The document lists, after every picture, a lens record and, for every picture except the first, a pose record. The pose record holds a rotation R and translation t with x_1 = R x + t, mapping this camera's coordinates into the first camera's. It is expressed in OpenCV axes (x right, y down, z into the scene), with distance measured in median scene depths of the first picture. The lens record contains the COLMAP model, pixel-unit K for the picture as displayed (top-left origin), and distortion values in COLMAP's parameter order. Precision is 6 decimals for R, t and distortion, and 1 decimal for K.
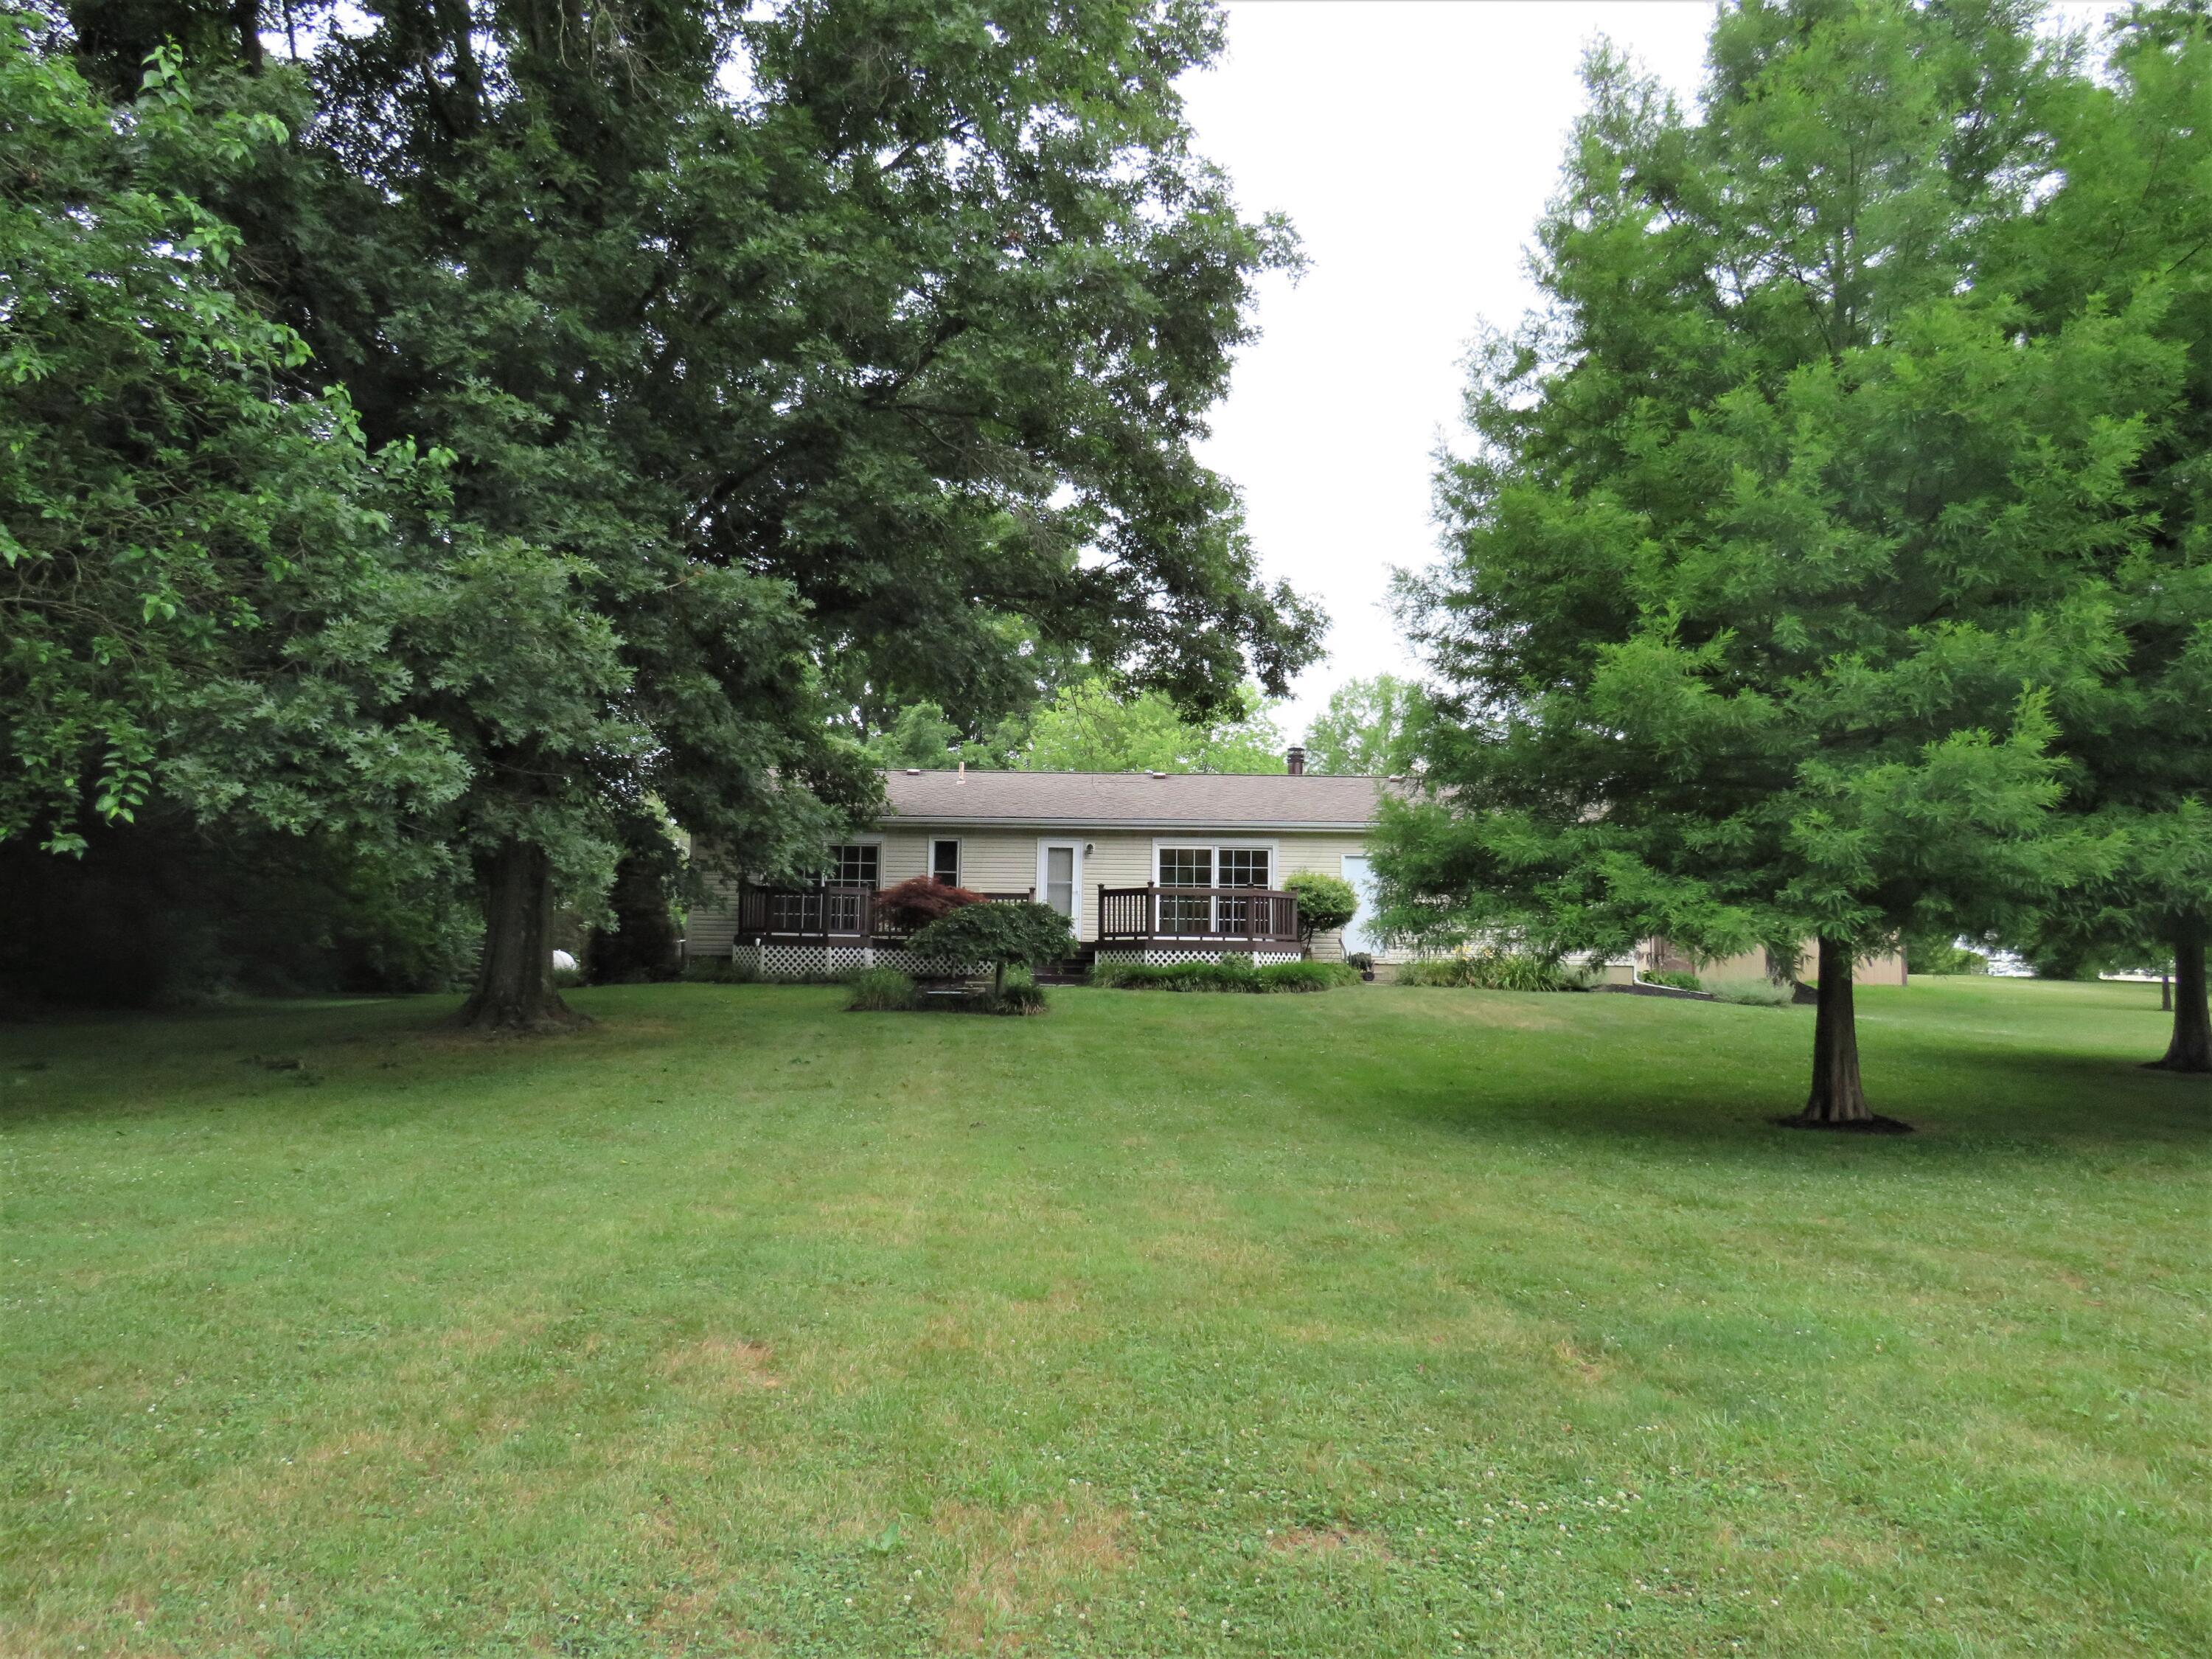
lens RADIAL K [[1544.8, 0, 1103.7], [0, 1544.8, 821.7], [0, 0, 1]] dist [-0.026028, 0.000105]
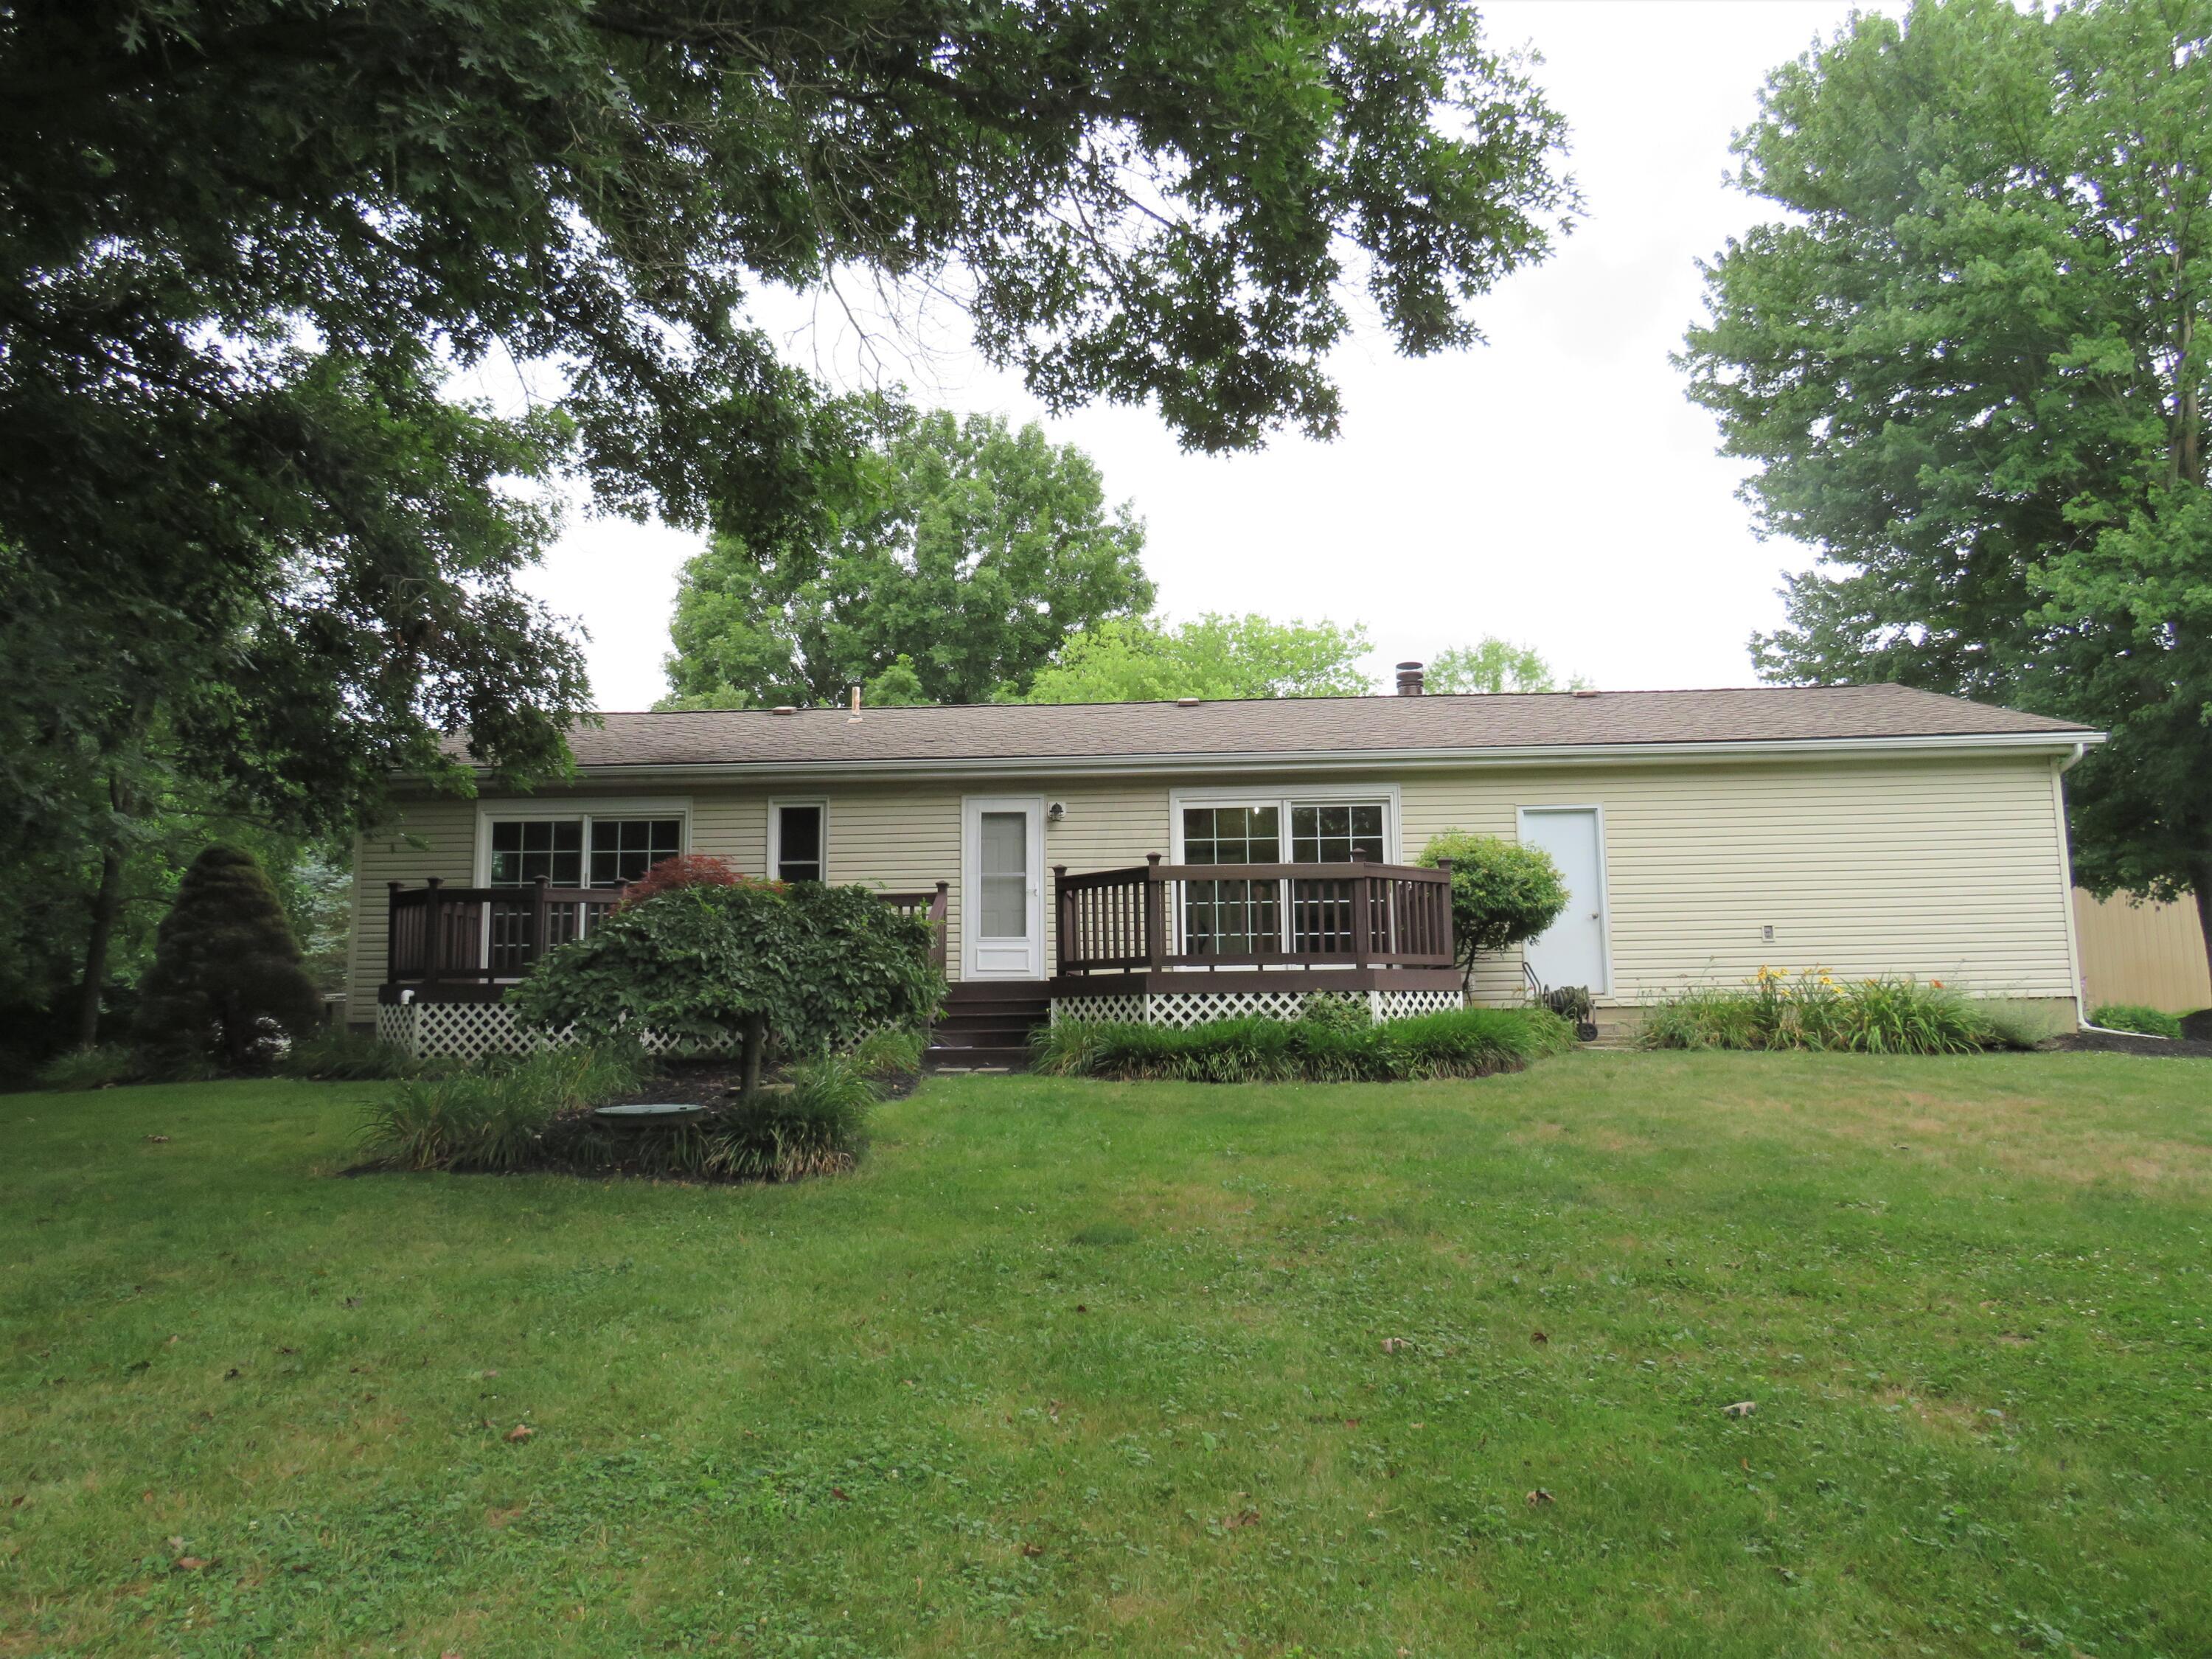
lens RADIAL K [[1544.8, 0, 1106.9], [0, 1544.8, 839.4], [0, 0, 1]] dist [-0.026028, 0.000105]
pose [[0.998500, -0.031837, -0.044537, 0.036055], [0.031135, 0.999381, -0.016367, 0.039988], [0.045031, 0.014956, 0.998874, 0.488456]]
